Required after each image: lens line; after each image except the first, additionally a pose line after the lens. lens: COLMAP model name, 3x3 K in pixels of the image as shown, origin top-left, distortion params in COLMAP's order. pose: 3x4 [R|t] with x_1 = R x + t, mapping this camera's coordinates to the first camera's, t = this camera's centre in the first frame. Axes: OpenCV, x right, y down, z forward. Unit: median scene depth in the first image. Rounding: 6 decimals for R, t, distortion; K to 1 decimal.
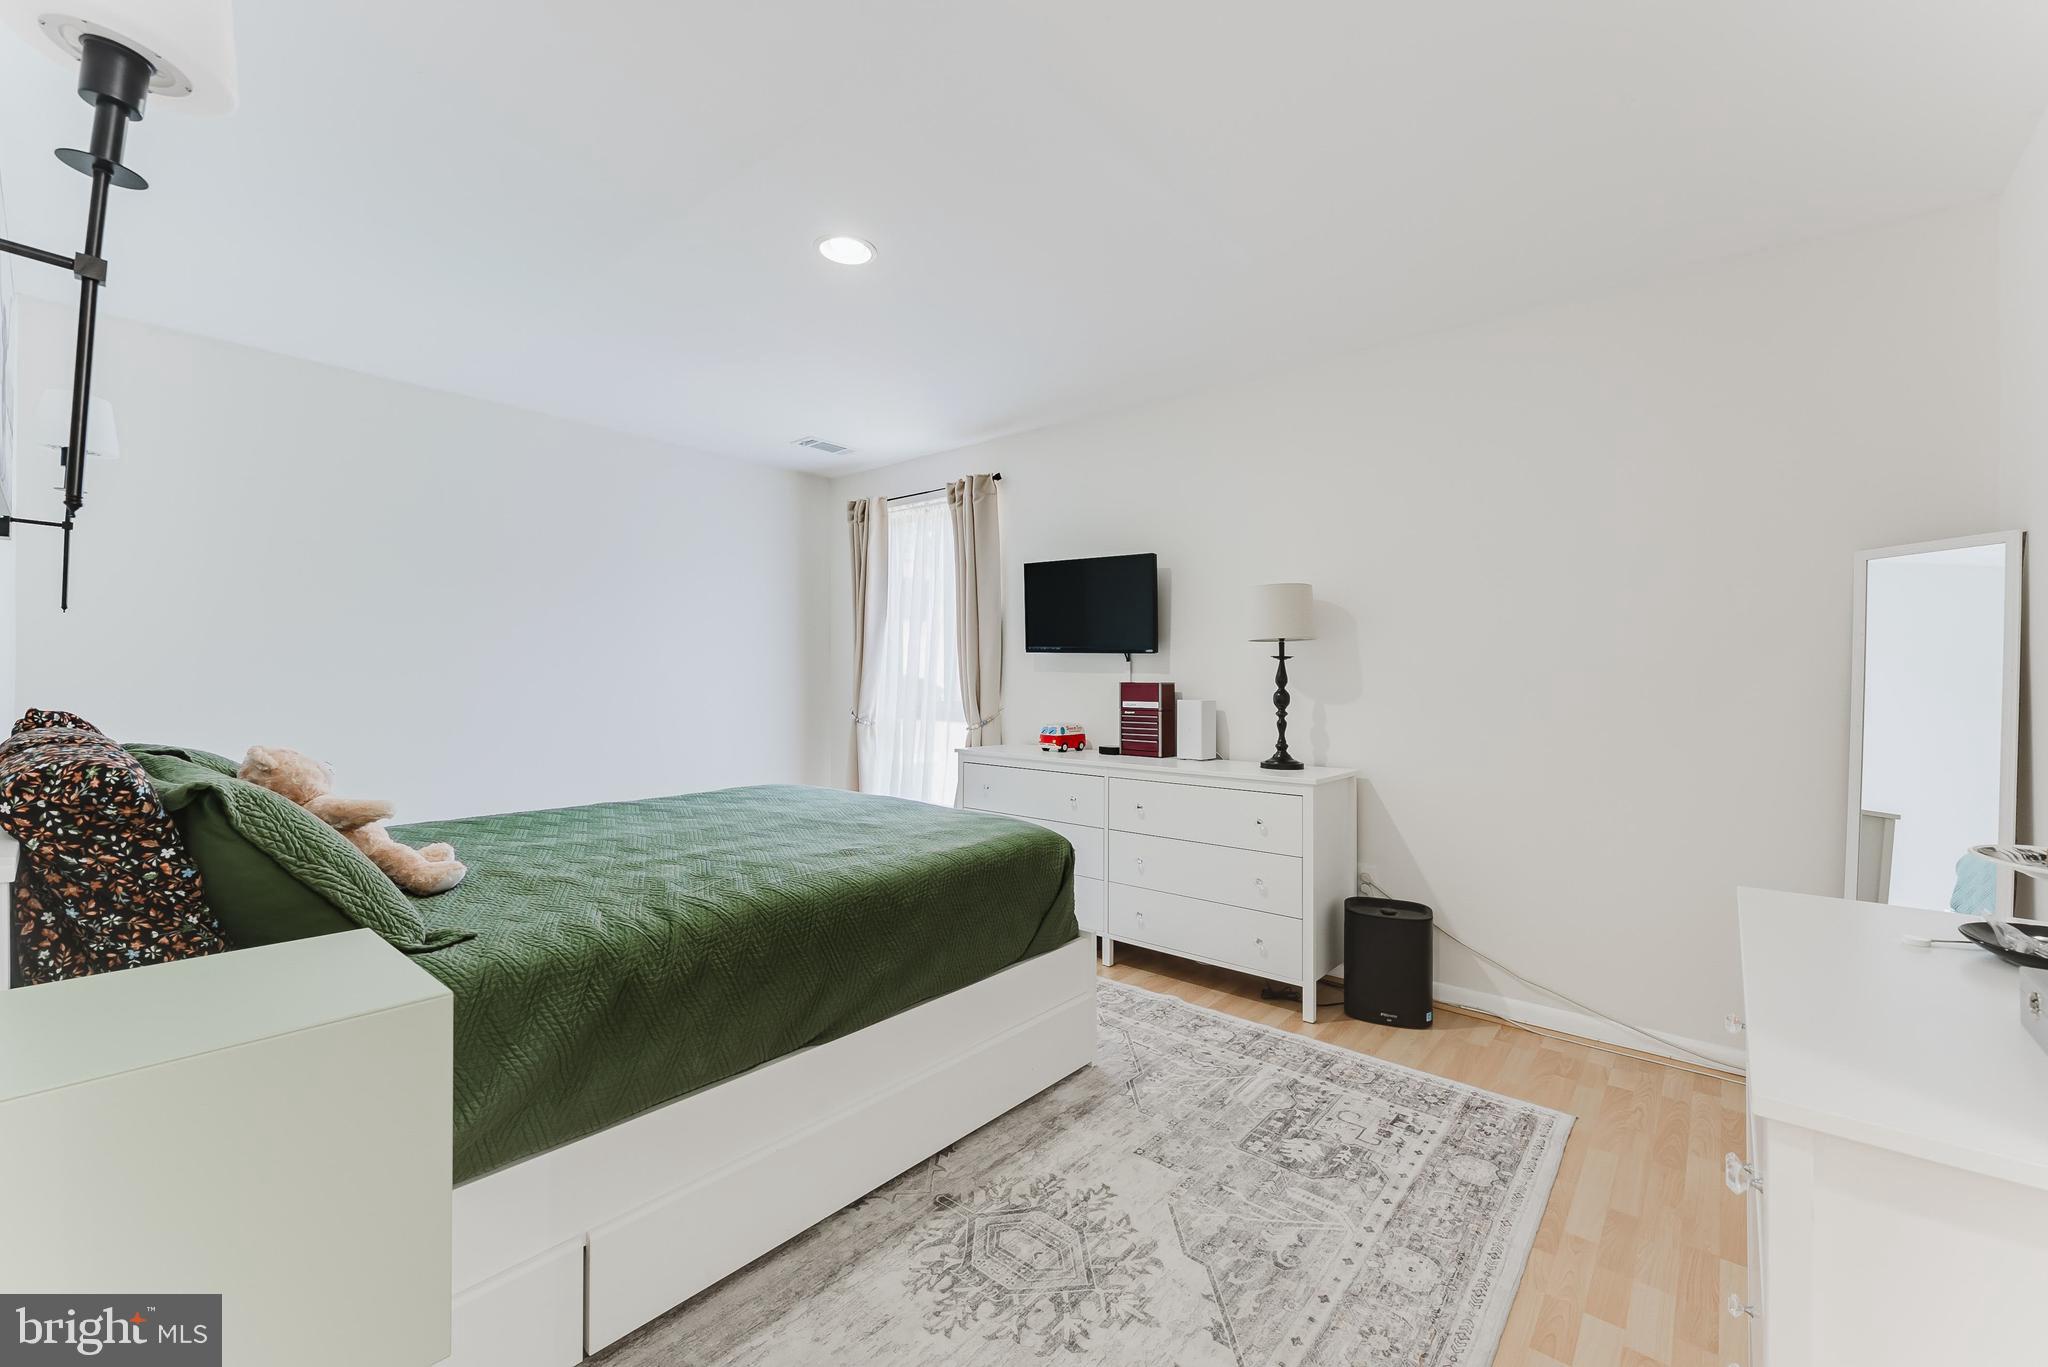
lens RADIAL K [[836.4, 0, 1030.0], [0, 836.4, 670.5], [0, 0, 1]] dist [-0.004612, -0.000027]
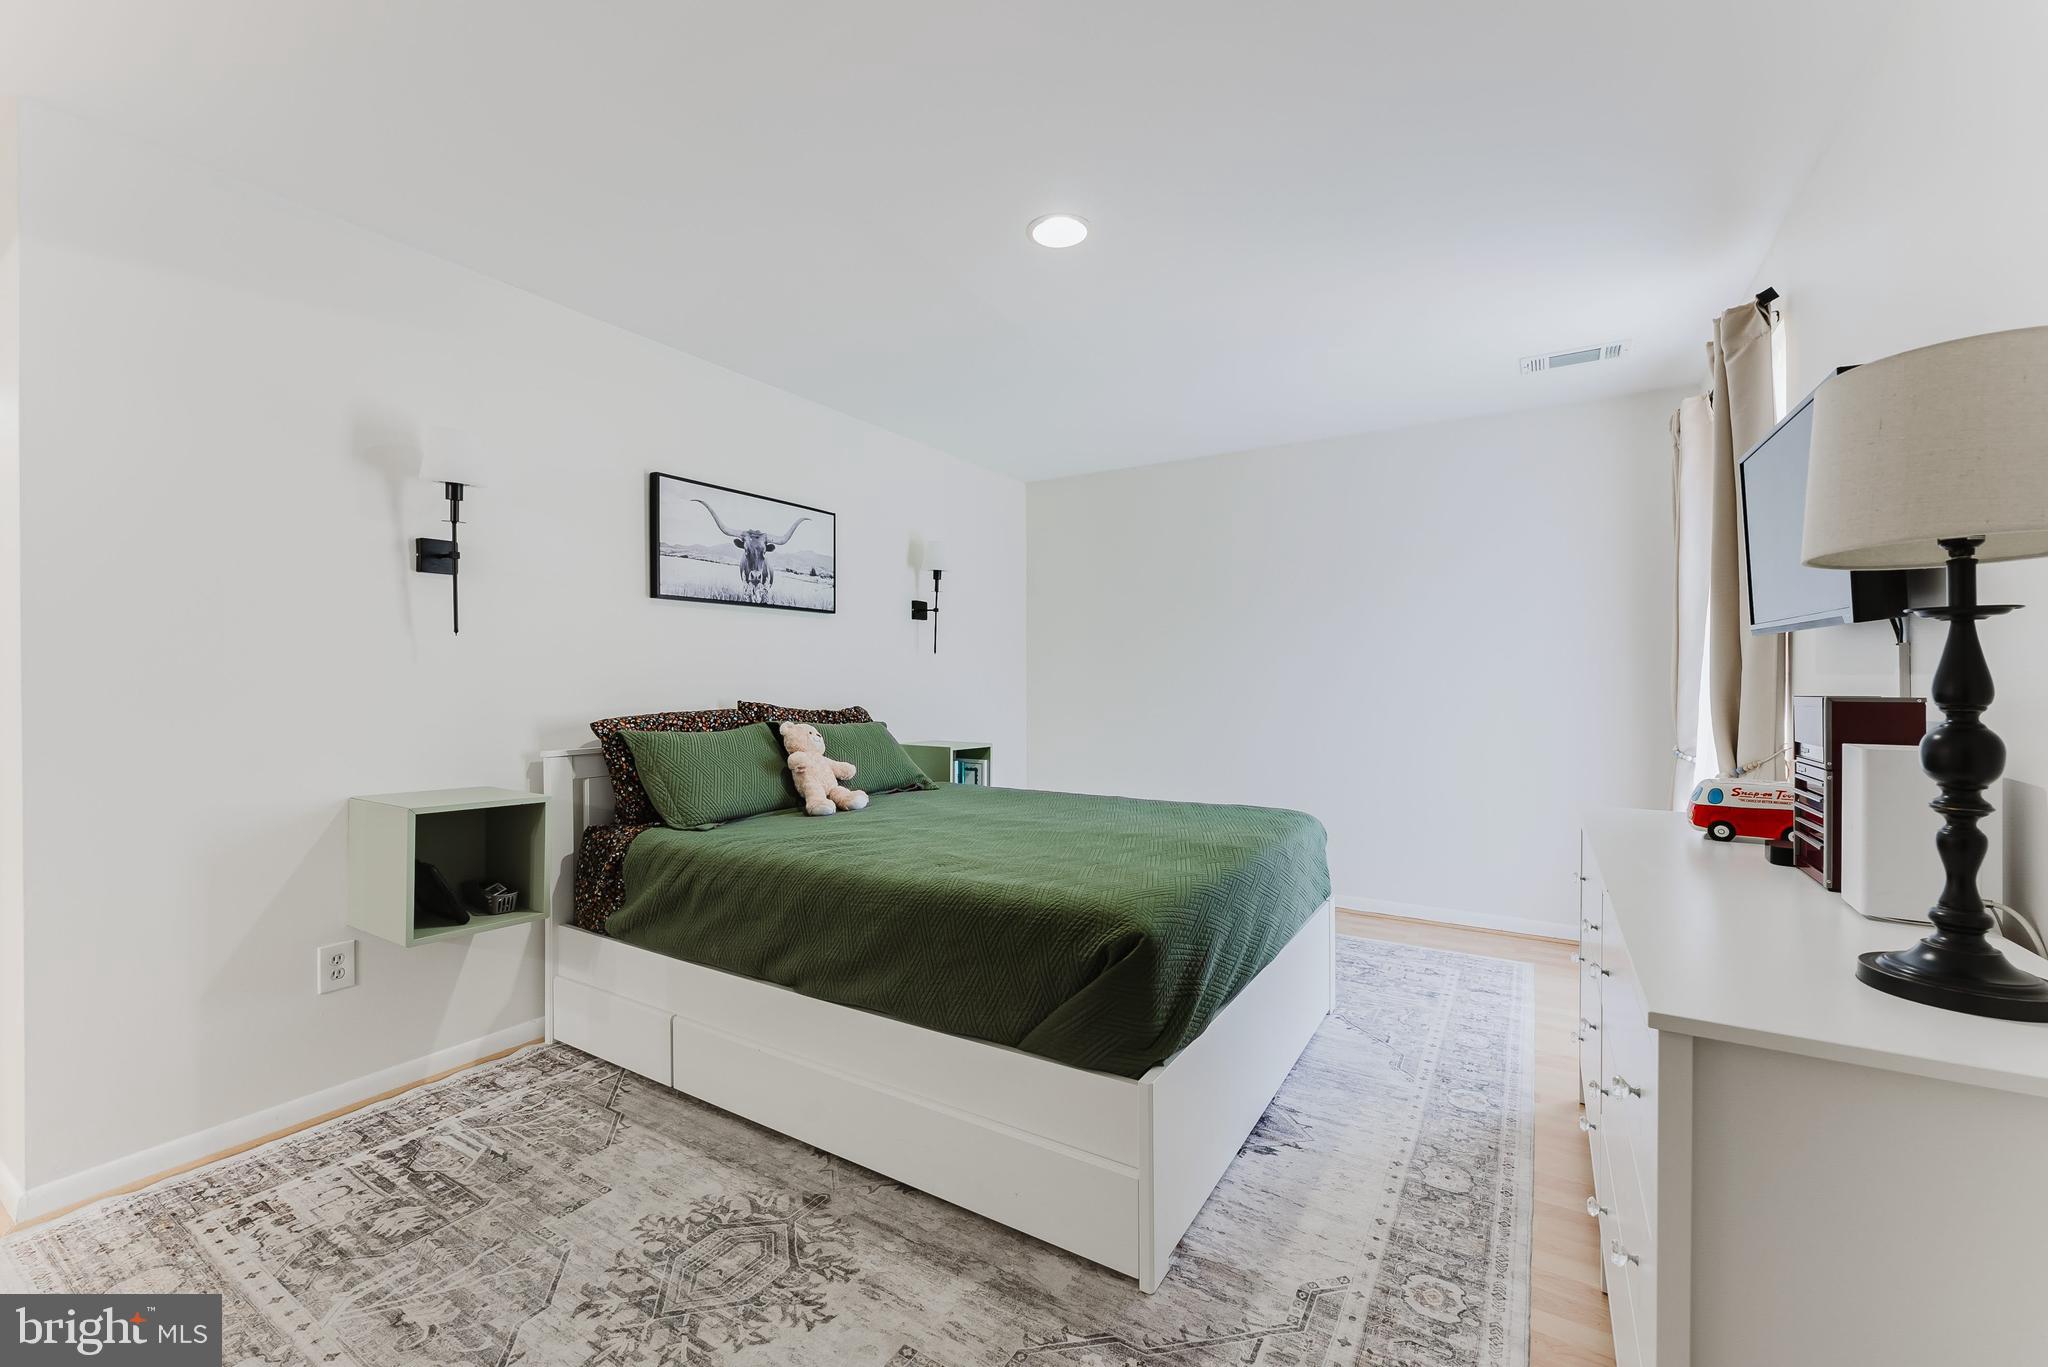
lens RADIAL K [[836.4, 0, 1027.8], [0, 836.4, 682.4], [0, 0, 1]] dist [-0.004612, -0.000027]
pose [[0.146078, -0.011972, -0.989201, 0.819843], [0.001009, 0.999928, -0.011953, 0.023098], [0.989273, 0.000748, 0.146079, 0.968964]]
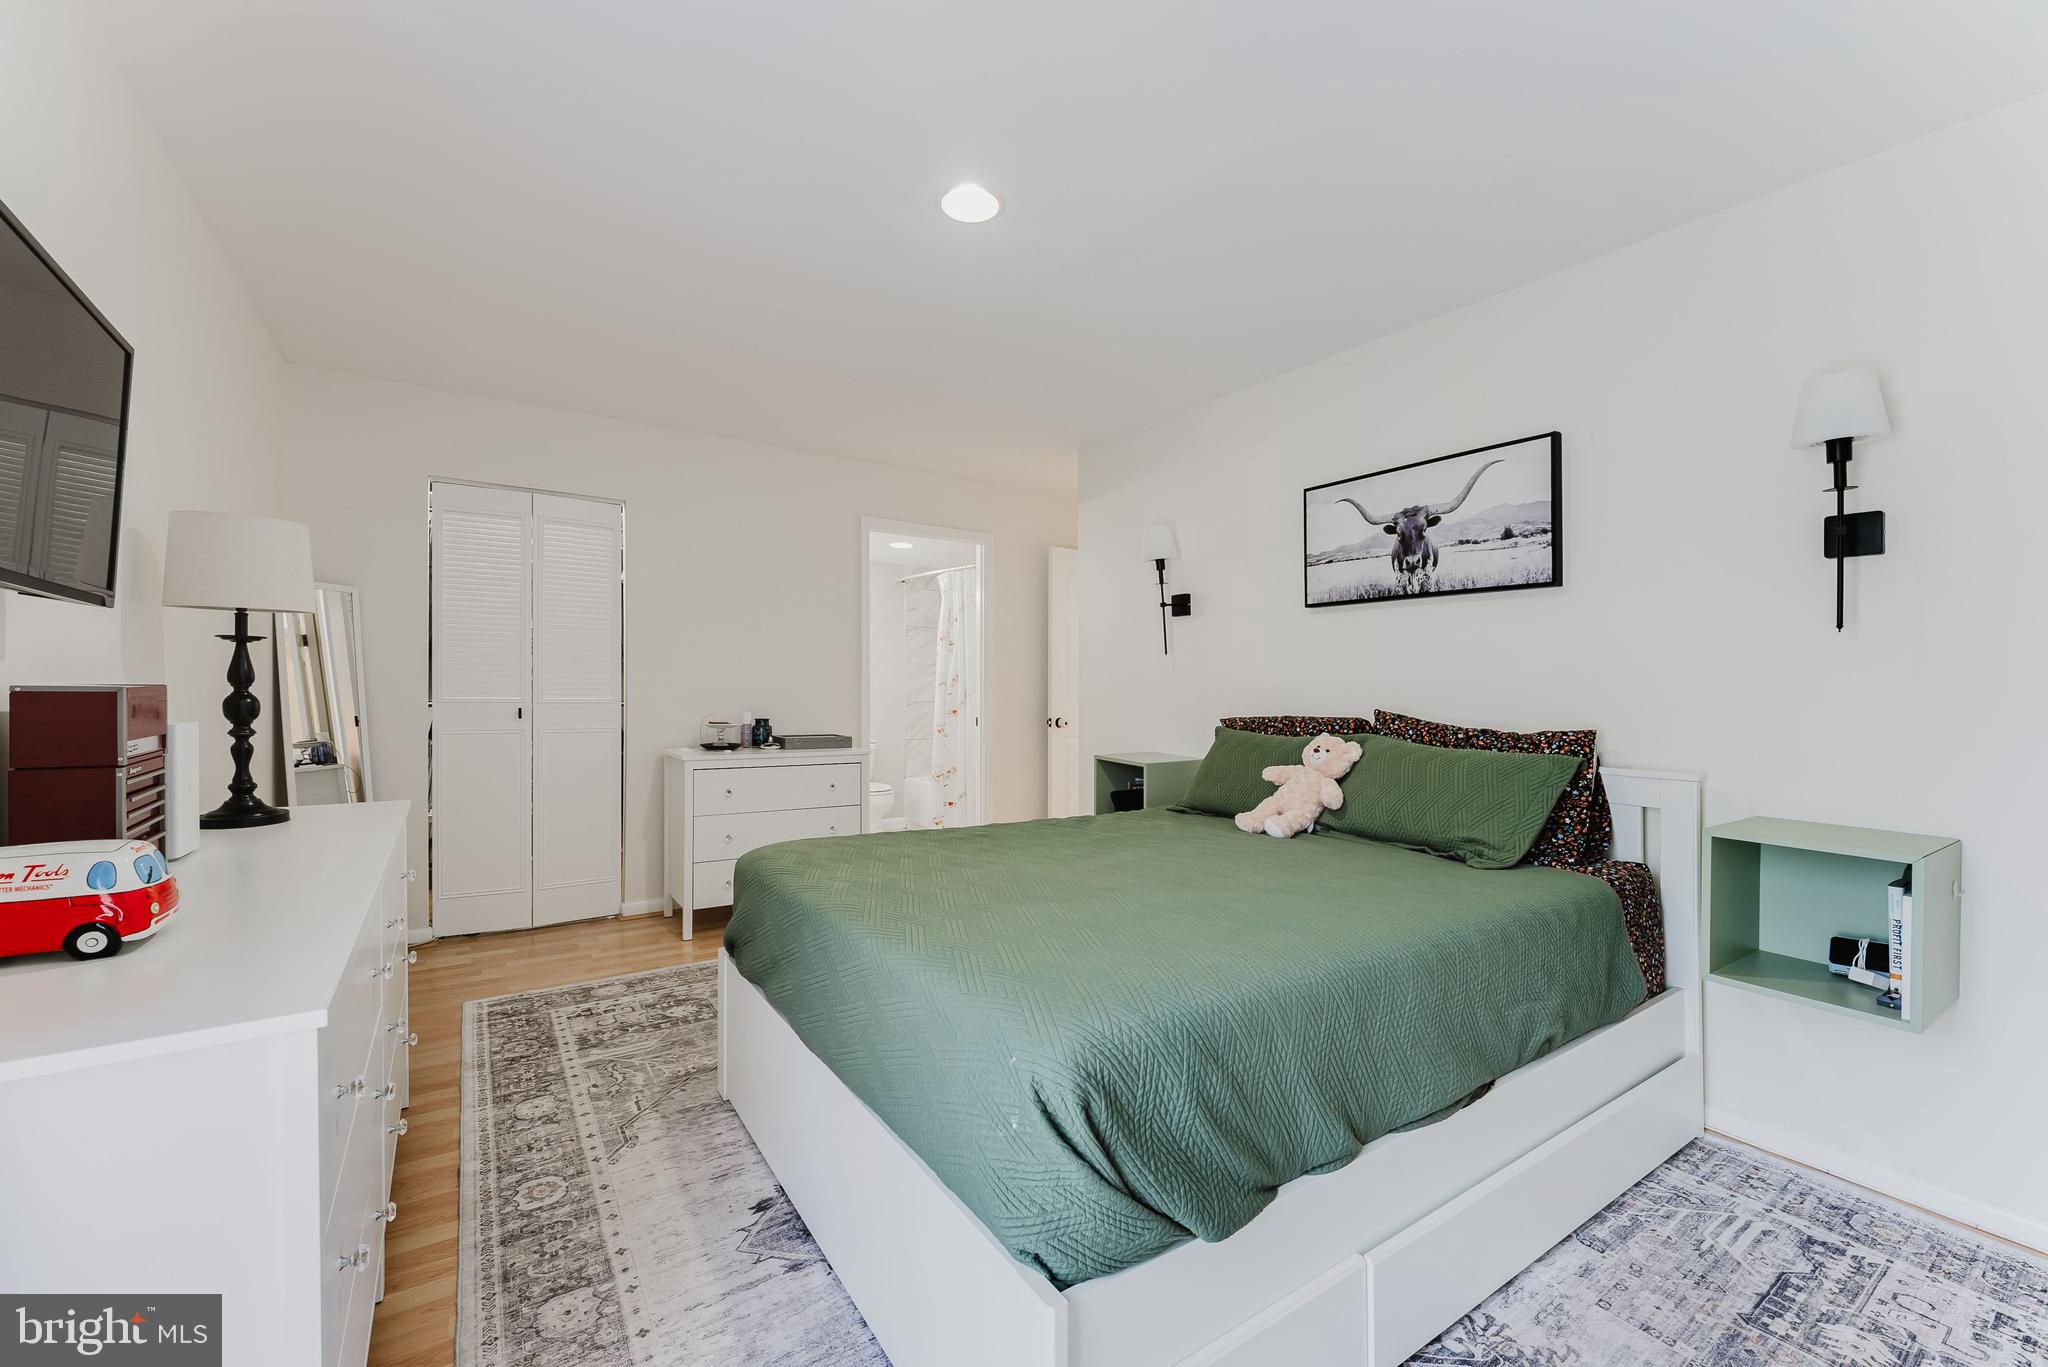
lens RADIAL K [[836.4, 0, 1017.8], [0, 836.4, 697.1], [0, 0, 1]] dist [-0.004612, -0.000027]
pose [[-0.957336, -0.025756, 0.287826, -0.596527], [-0.020966, 0.999586, 0.019715, 0.004368], [-0.288215, 0.012840, -0.957480, 2.133696]]
